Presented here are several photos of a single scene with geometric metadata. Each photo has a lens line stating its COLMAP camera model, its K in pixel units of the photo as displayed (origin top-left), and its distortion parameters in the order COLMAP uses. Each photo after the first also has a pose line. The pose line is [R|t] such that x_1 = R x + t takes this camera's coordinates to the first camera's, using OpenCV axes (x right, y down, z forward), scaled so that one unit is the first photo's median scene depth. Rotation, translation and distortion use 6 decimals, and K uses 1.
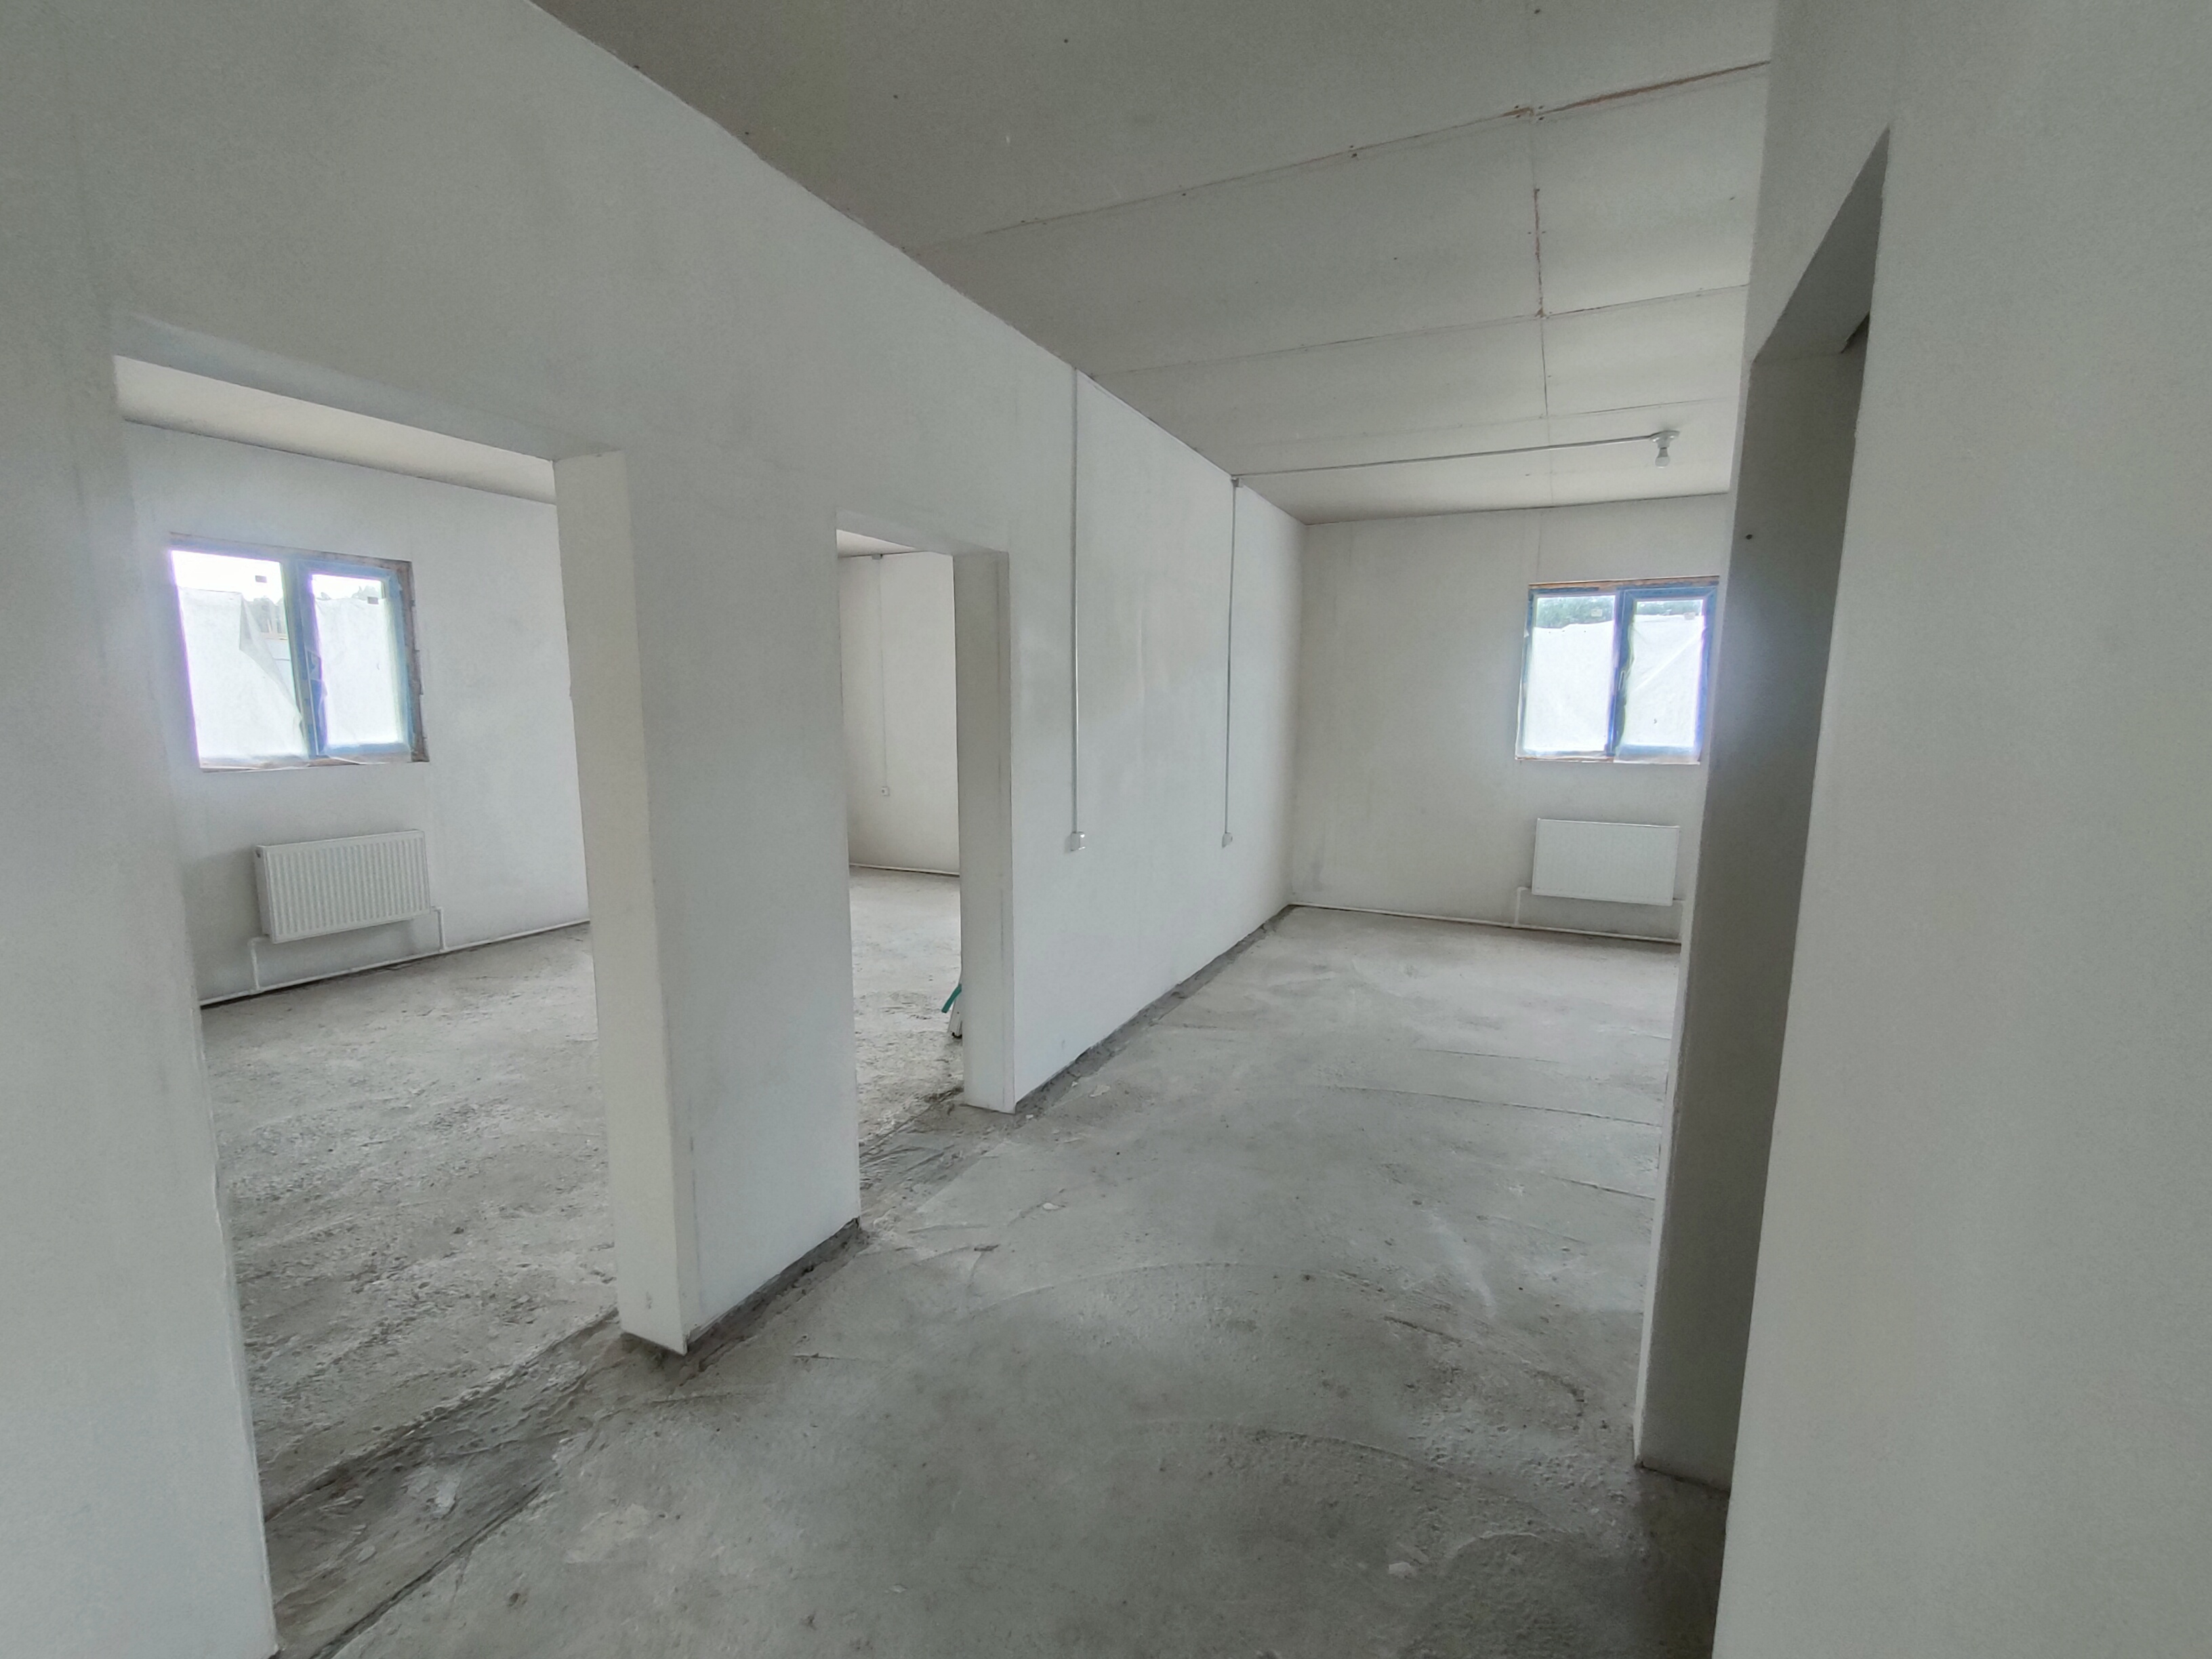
lens RADIAL K [[1000.6, 0, 1085.2], [0, 1000.6, 868.5], [0, 0, 1]] dist [-0.000509, 0.000514]
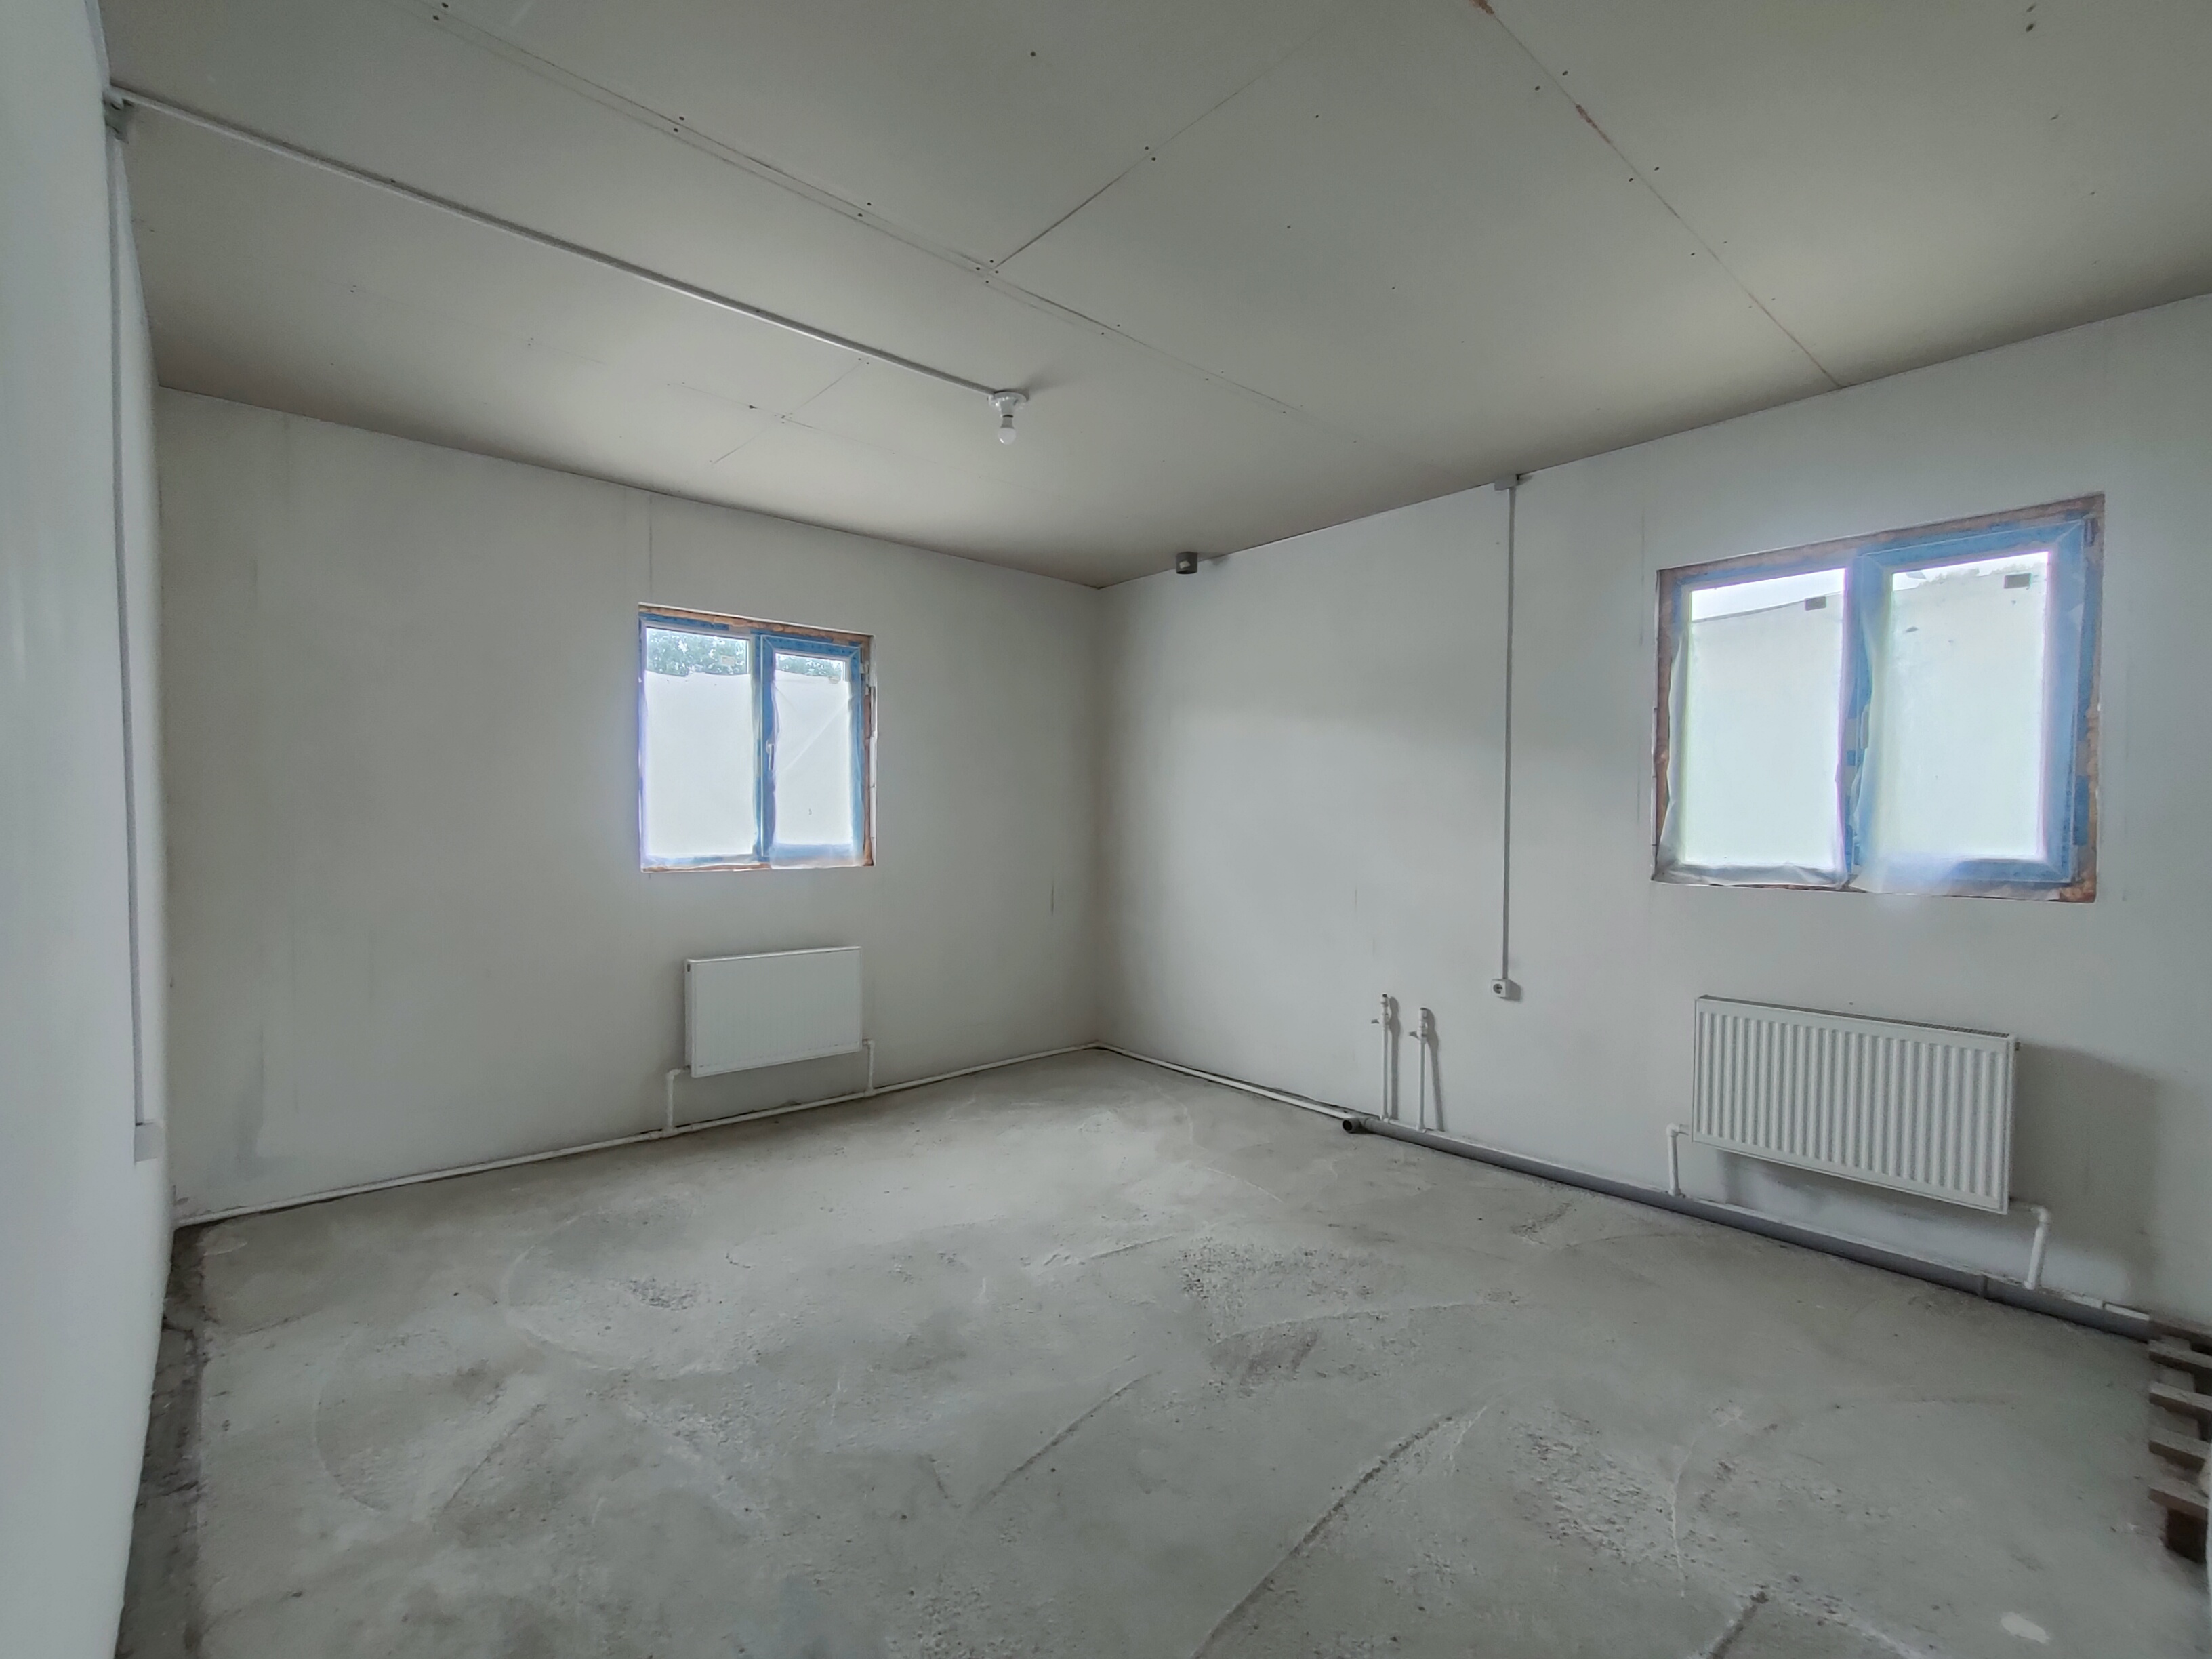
lens RADIAL K [[1000.6, 0, 1115.8], [0, 1000.6, 851.3], [0, 0, 1]] dist [-0.000509, 0.000514]
pose [[0.380615, -0.041035, 0.923823, -0.052051], [0.143432, 0.989544, -0.015139, -0.086177], [-0.913542, 0.138268, 0.382521, 0.589195]]
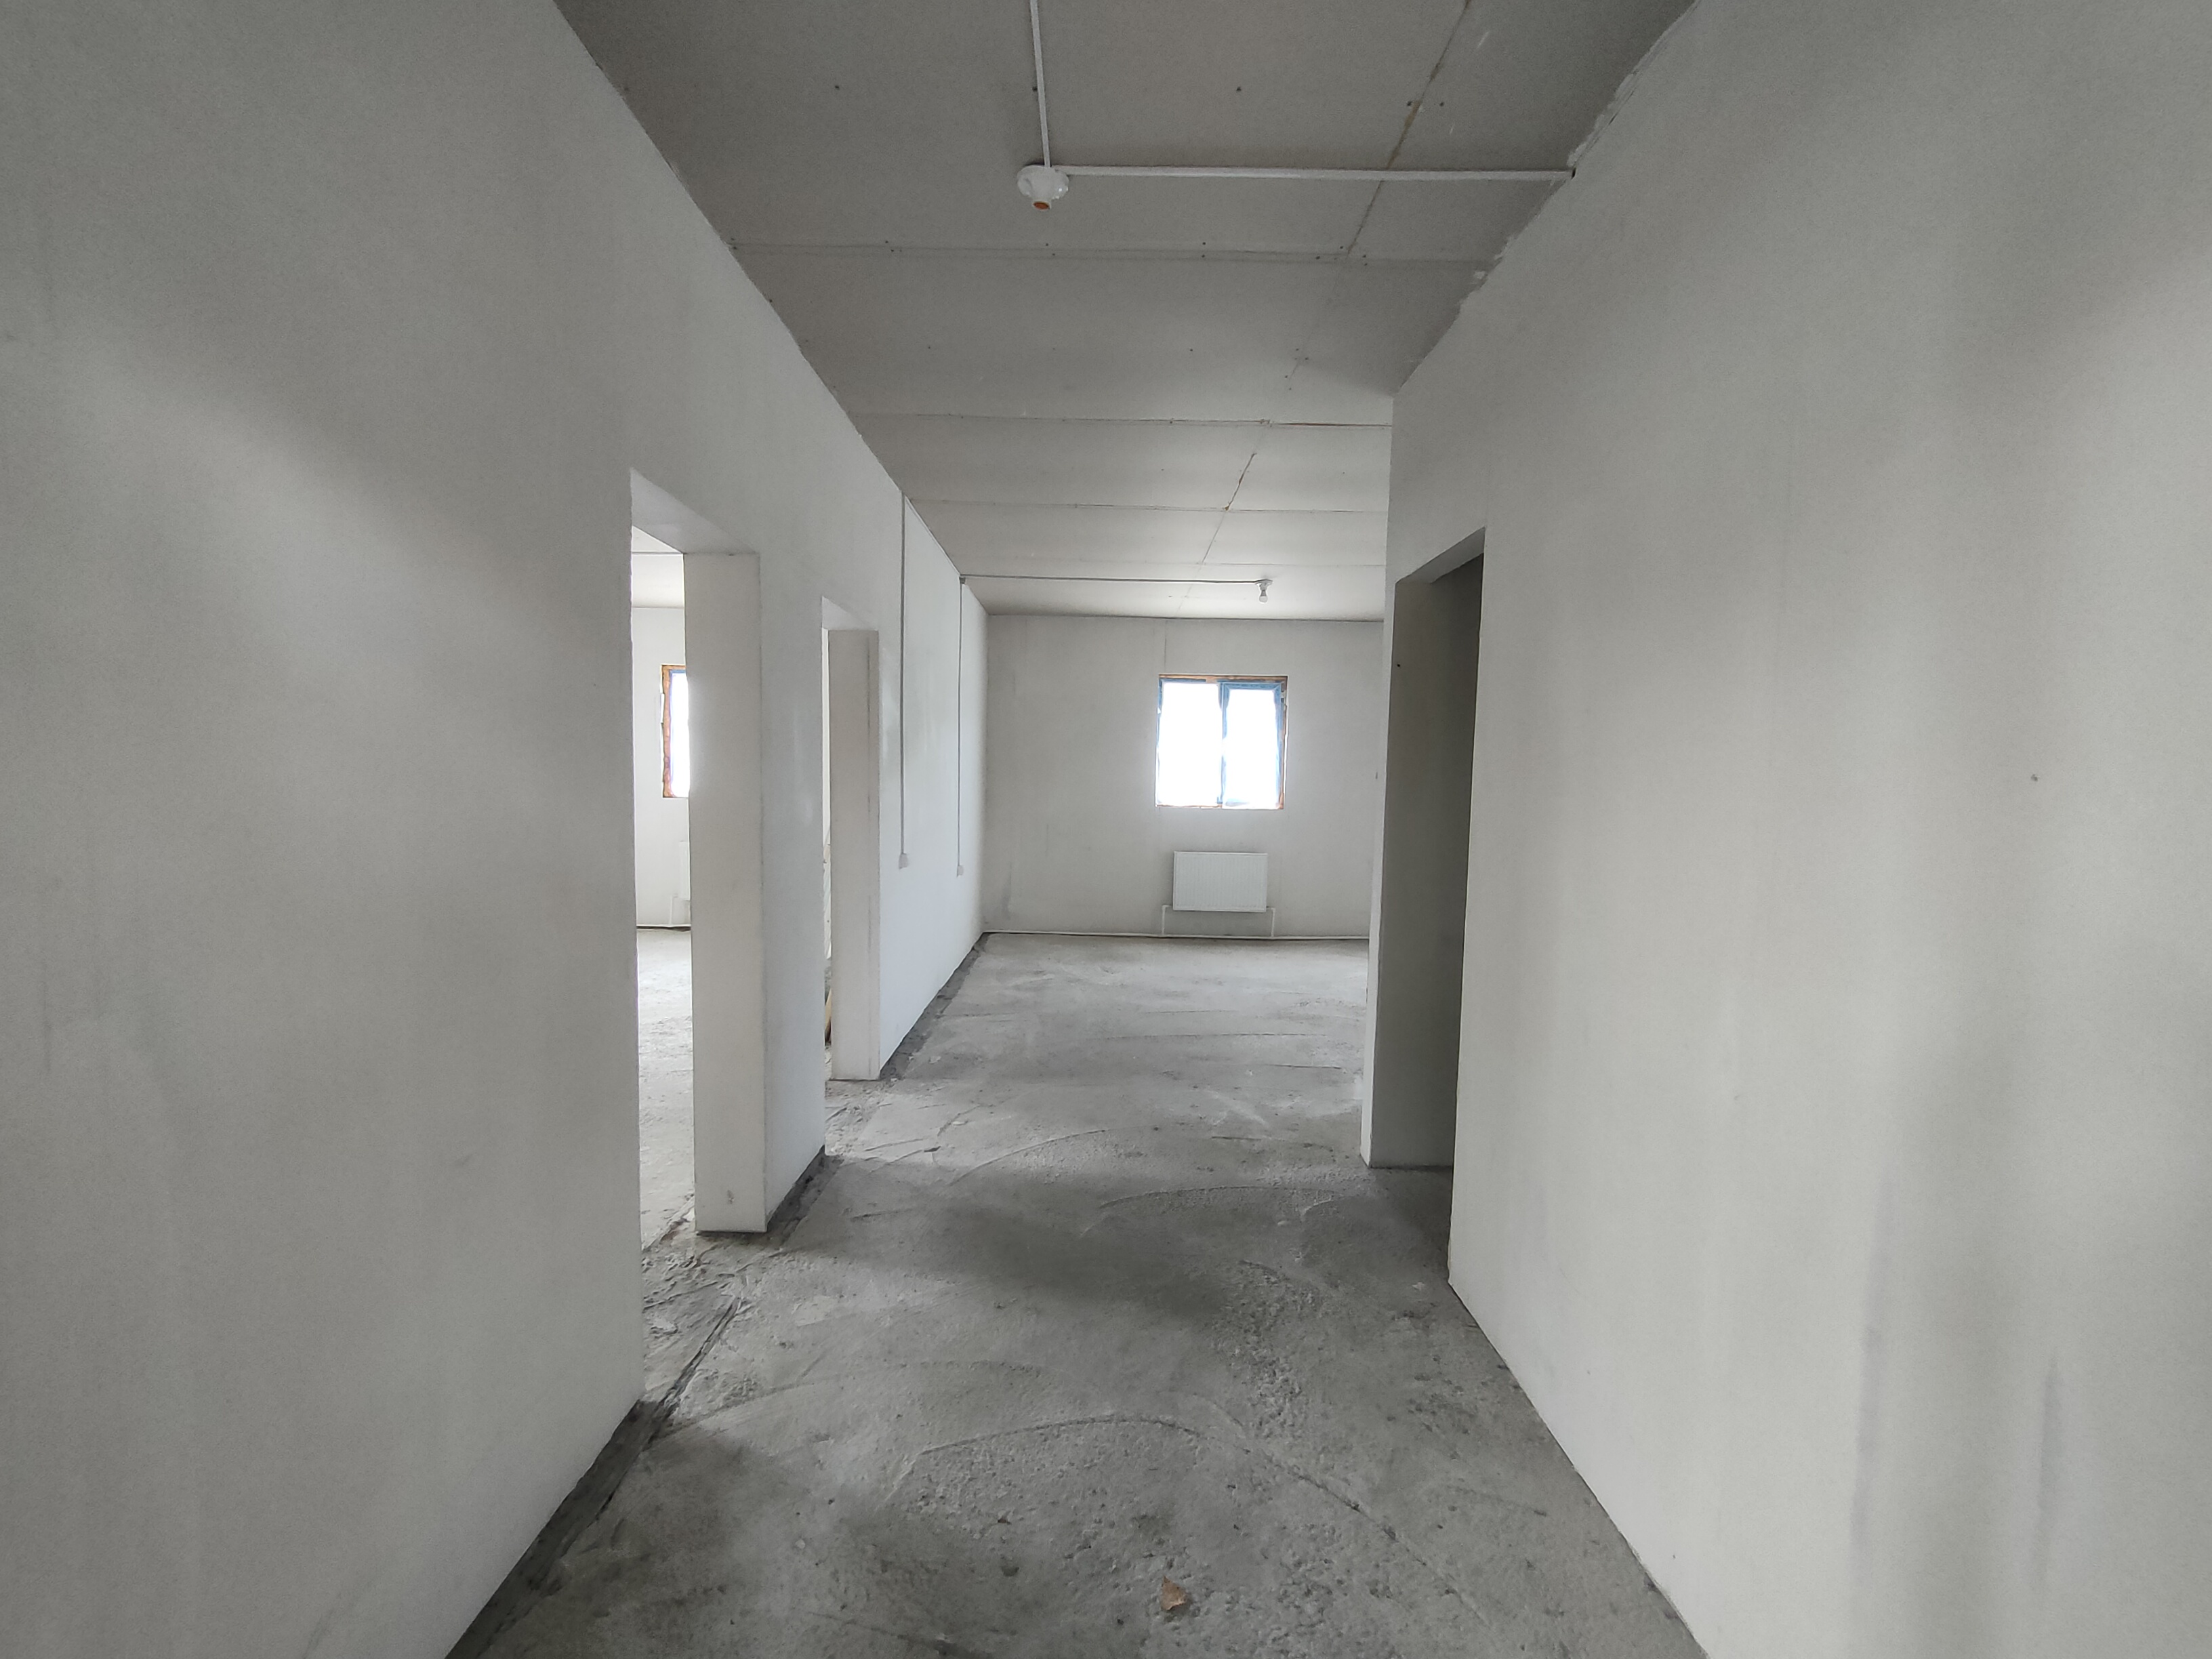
lens RADIAL K [[1000.6, 0, 1117.3], [0, 1000.6, 872.4], [0, 0, 1]] dist [-0.000509, 0.000514]
pose [[0.897406, -0.031515, 0.440078, -0.230192], [0.060371, 0.996835, -0.051722, 0.049040], [-0.437055, 0.072984, 0.896469, -0.165704]]
